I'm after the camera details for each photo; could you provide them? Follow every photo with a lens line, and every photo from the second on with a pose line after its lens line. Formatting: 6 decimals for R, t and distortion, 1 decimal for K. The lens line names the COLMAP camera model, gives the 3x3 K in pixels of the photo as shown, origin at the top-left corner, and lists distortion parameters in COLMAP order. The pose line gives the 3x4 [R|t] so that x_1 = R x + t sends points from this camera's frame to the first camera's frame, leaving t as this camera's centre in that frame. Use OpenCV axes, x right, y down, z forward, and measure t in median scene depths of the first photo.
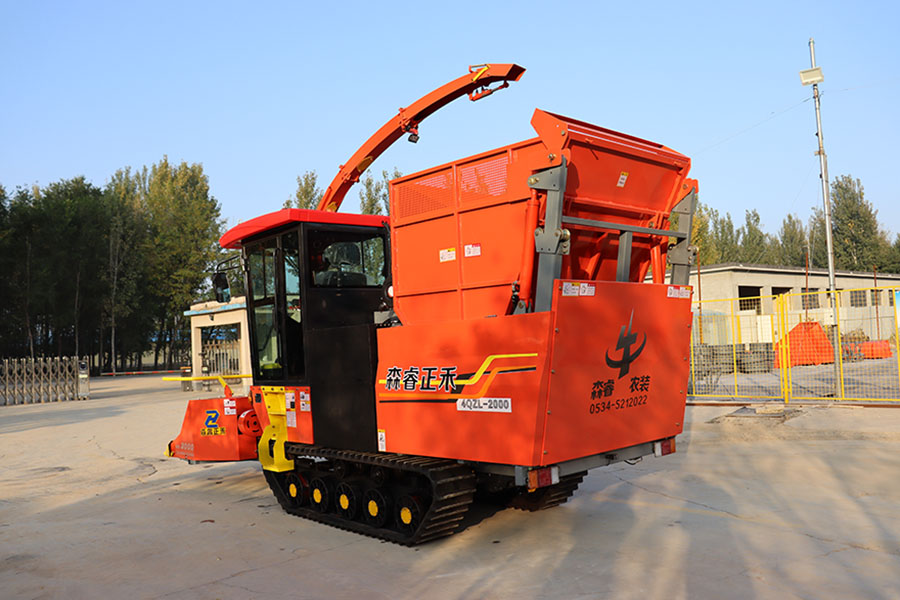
lens RADIAL K [[777.8, 0, 451.3], [0, 777.8, 297.9], [0, 0, 1]] dist [-0.121200, 0.018614]
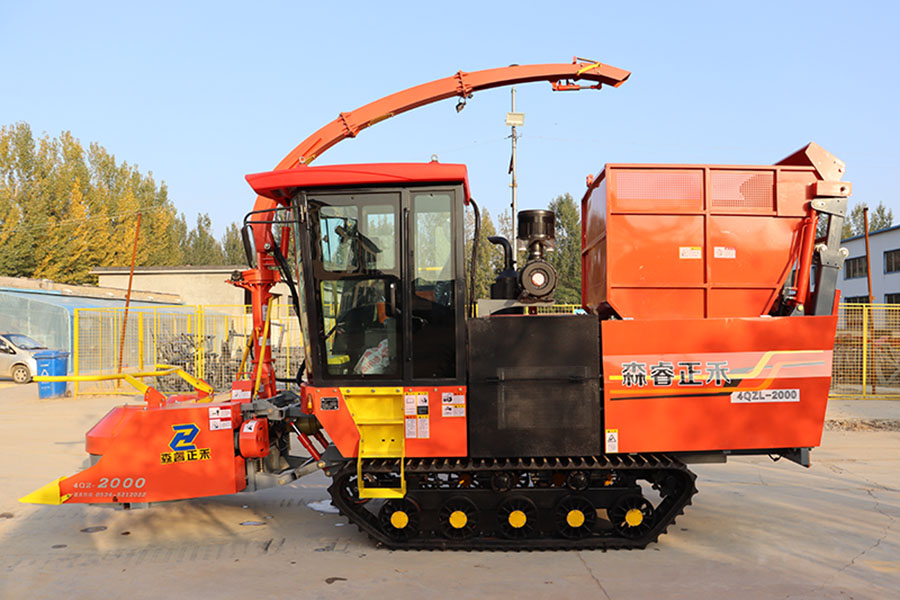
lens RADIAL K [[777.8, 0, 451.0], [0, 777.8, 297.6], [0, 0, 1]] dist [-0.121200, 0.018614]
pose [[0.682172, 0.071739, 0.727664, -0.797129], [-0.068712, 0.997061, -0.033883, 0.050090], [-0.727956, -0.026885, 0.685097, 0.448492]]
